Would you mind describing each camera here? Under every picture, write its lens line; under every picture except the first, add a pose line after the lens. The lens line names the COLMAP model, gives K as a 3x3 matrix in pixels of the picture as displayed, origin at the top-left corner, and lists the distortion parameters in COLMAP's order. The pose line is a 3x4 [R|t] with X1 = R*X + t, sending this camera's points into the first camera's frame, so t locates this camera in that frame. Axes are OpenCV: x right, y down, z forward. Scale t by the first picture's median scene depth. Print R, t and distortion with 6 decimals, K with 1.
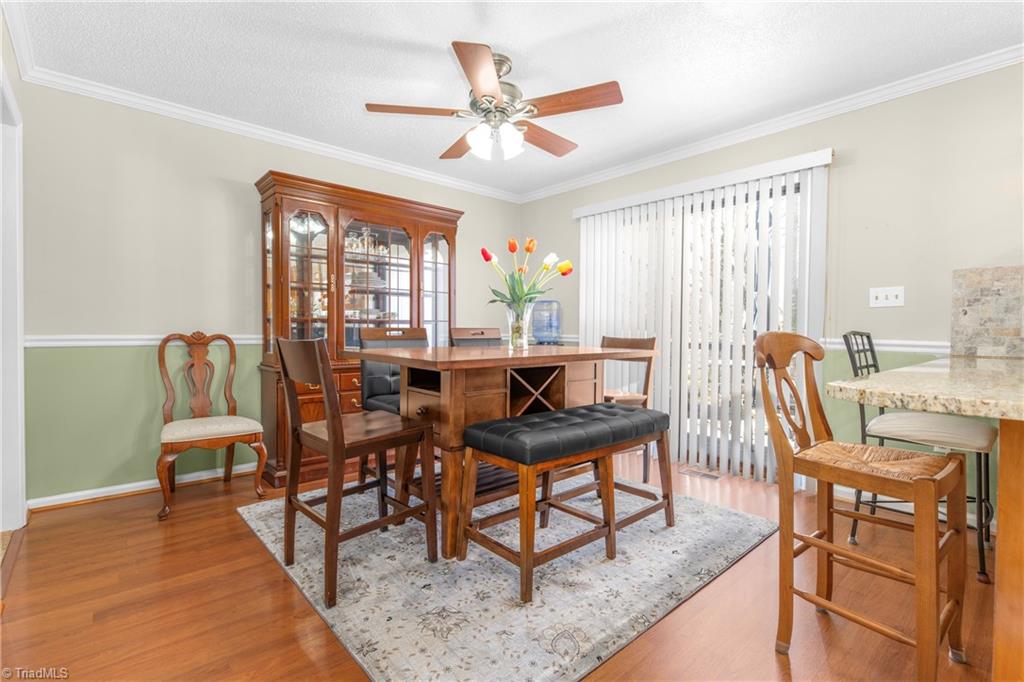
lens RADIAL K [[469.2, 0, 512.0], [0, 469.2, 341.0], [0, 0, 1]] dist [-0.001216, -0.000568]
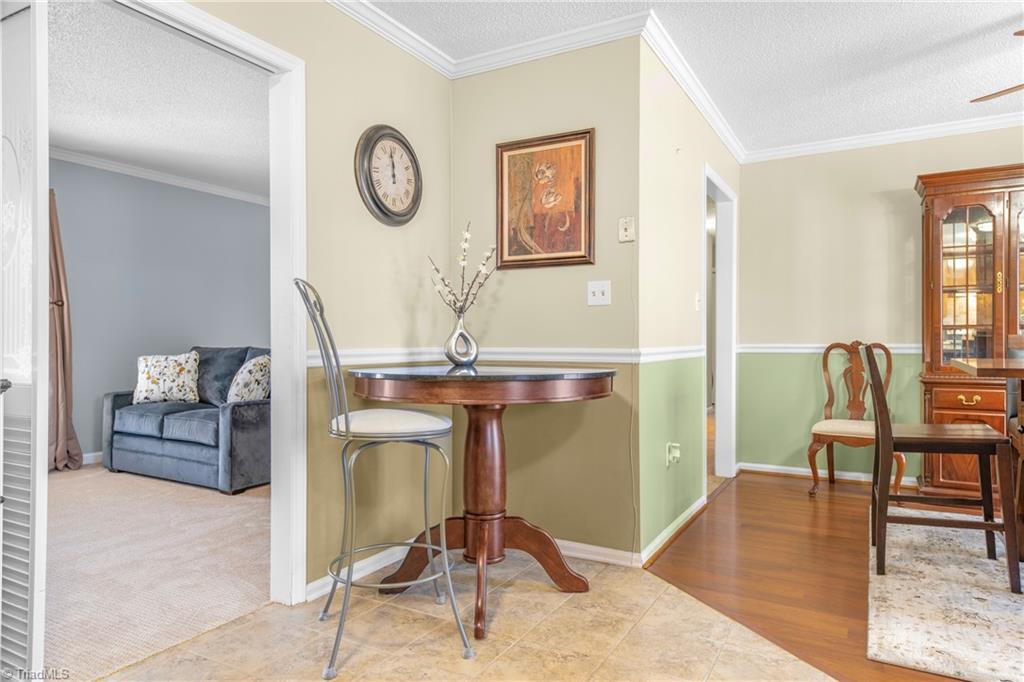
lens RADIAL K [[643.2, 0, 512.0], [0, 643.2, 341.0], [0, 0, 1]] dist [-0.000127, -0.000372]
pose [[0.323663, -0.005477, -0.946156, 0.579785], [-0.016091, 0.999807, -0.011292, 0.011965], [0.946035, 0.018880, 0.323513, -0.275853]]
